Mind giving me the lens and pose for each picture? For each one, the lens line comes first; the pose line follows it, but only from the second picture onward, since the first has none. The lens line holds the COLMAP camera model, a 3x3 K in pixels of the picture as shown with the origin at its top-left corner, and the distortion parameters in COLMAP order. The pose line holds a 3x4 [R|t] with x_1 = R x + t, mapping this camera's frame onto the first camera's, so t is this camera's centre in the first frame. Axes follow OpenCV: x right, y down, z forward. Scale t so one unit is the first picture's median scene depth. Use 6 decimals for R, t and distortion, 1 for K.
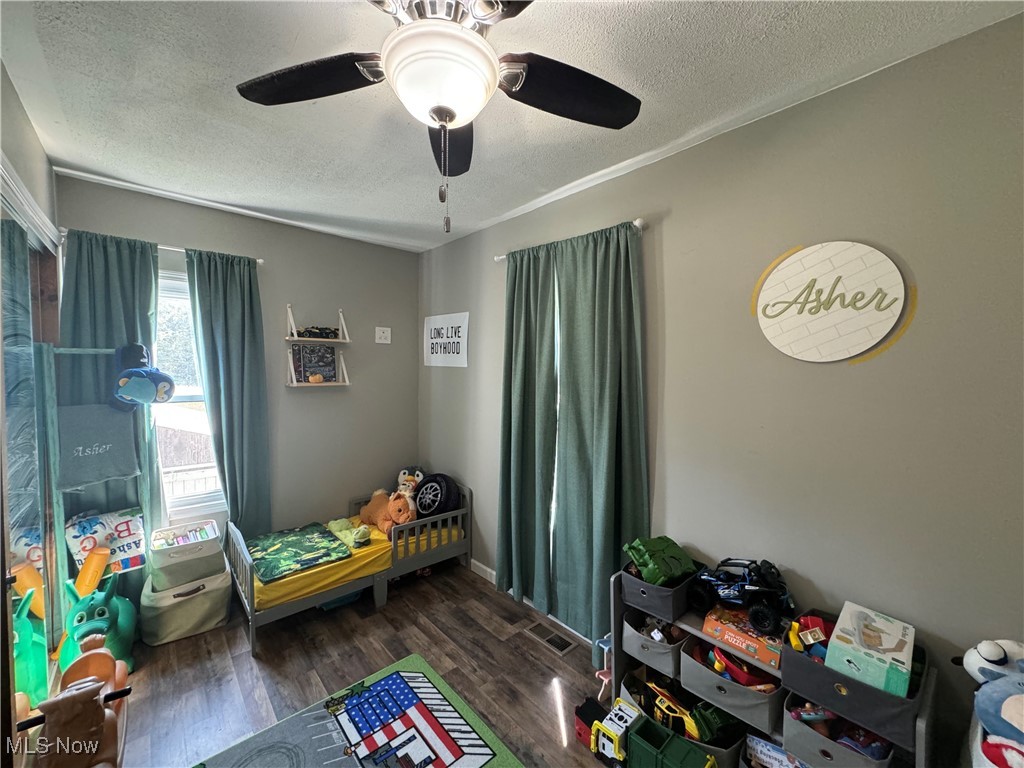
lens RADIAL K [[407.9, 0, 511.0], [0, 407.9, 384.6], [0, 0, 1]] dist [-0.001723, -0.000088]
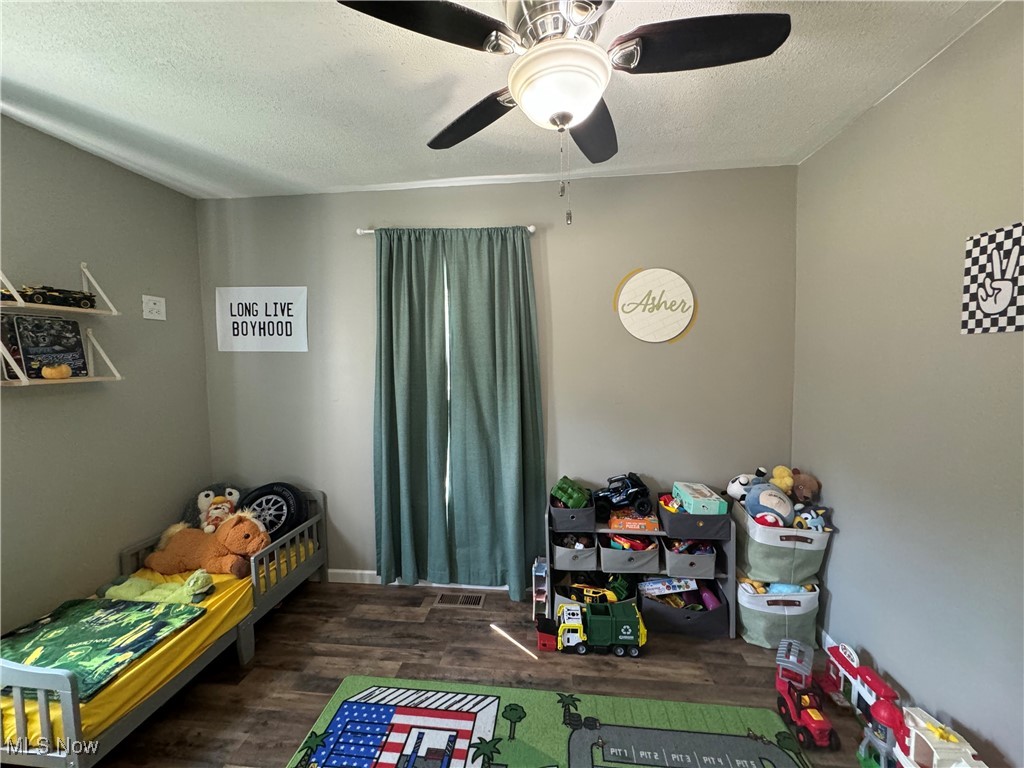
lens RADIAL K [[407.9, 0, 511.0], [0, 407.9, 384.6], [0, 0, 1]] dist [-0.001723, -0.000088]
pose [[0.745421, -0.061363, 0.663763, -0.475580], [0.044878, 0.998114, 0.041874, 0.012373], [-0.665081, -0.001426, 0.746770, 0.105458]]
